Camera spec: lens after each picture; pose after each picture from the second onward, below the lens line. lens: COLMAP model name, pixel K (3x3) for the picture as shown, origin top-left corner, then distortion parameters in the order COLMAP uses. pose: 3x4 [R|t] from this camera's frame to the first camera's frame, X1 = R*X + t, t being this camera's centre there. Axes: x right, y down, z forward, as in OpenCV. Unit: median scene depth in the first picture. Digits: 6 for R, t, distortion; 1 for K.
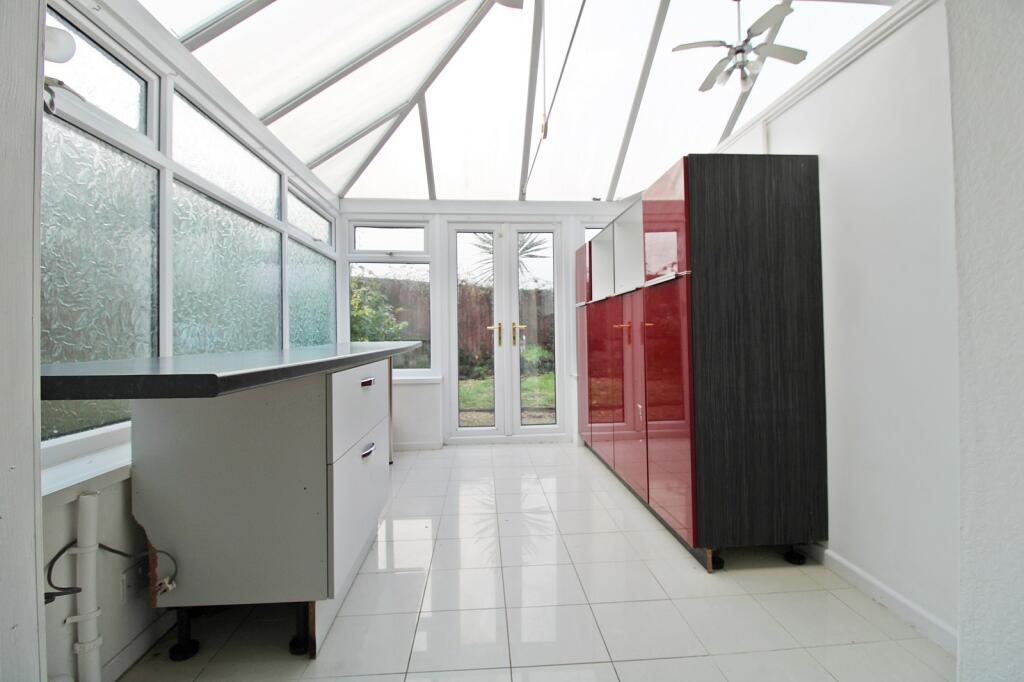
lens RADIAL K [[486.1, 0, 513.8], [0, 486.1, 328.9], [0, 0, 1]] dist [-0.001080, -0.000351]
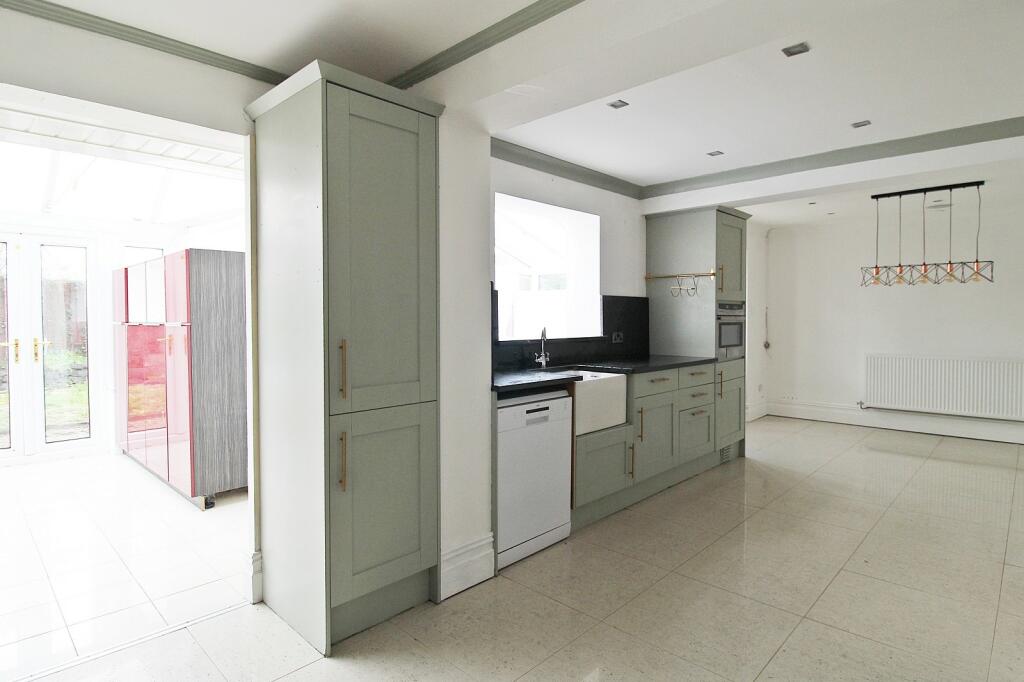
lens RADIAL K [[548.4, 0, 512.7], [0, 548.4, 327.4], [0, 0, 1]] dist [0.005206, -0.017748]
pose [[0.742846, -0.003631, 0.669452, -0.020249], [-0.010780, 0.999791, 0.017384, -0.062654], [-0.669375, -0.020131, 0.742652, -0.428396]]
